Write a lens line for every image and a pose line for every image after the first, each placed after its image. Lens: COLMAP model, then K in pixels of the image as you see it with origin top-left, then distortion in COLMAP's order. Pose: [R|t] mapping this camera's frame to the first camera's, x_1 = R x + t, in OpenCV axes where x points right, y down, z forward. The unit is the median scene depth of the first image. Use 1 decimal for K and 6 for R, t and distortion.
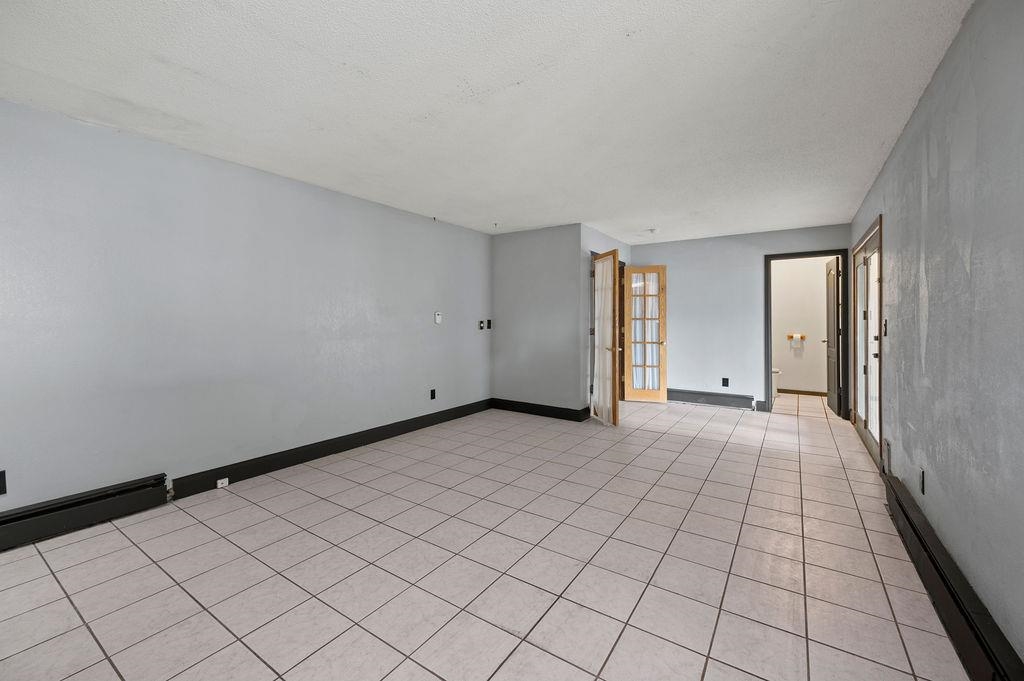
lens RADIAL K [[415.7, 0, 517.5], [0, 415.7, 322.9], [0, 0, 1]] dist [0.001428, -0.000975]
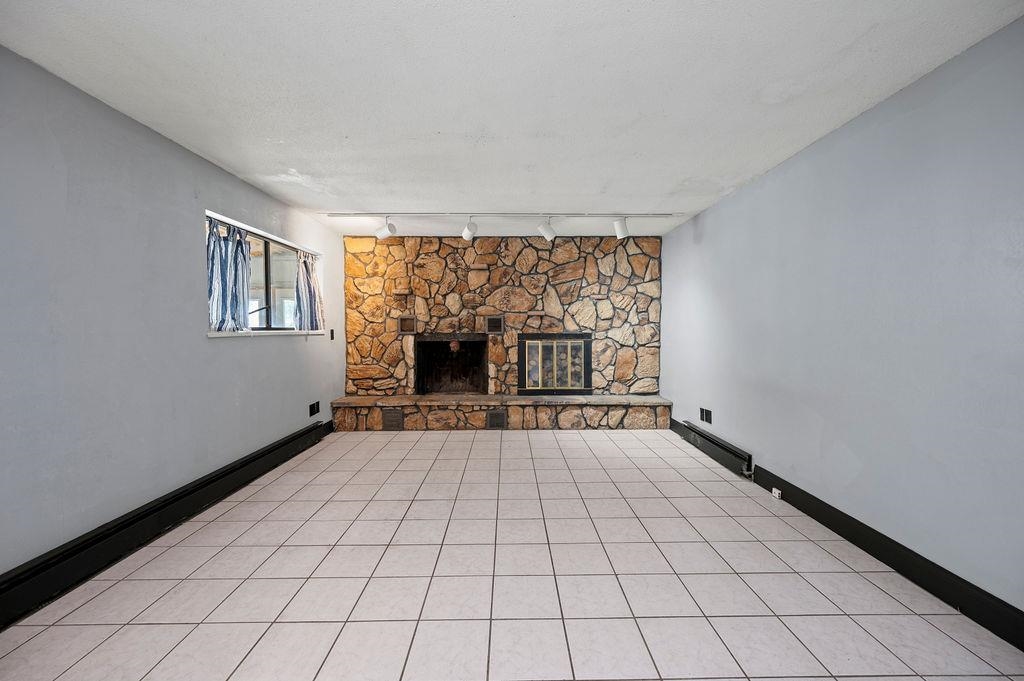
lens RADIAL K [[415.7, 0, 516.0], [0, 415.7, 343.2], [0, 0, 1]] dist [0.001428, -0.000975]
pose [[-0.826280, 0.019859, -0.562910, 0.438497], [-0.002880, 0.999216, 0.039480, -0.008341], [0.563253, 0.034243, -0.825575, 1.826850]]
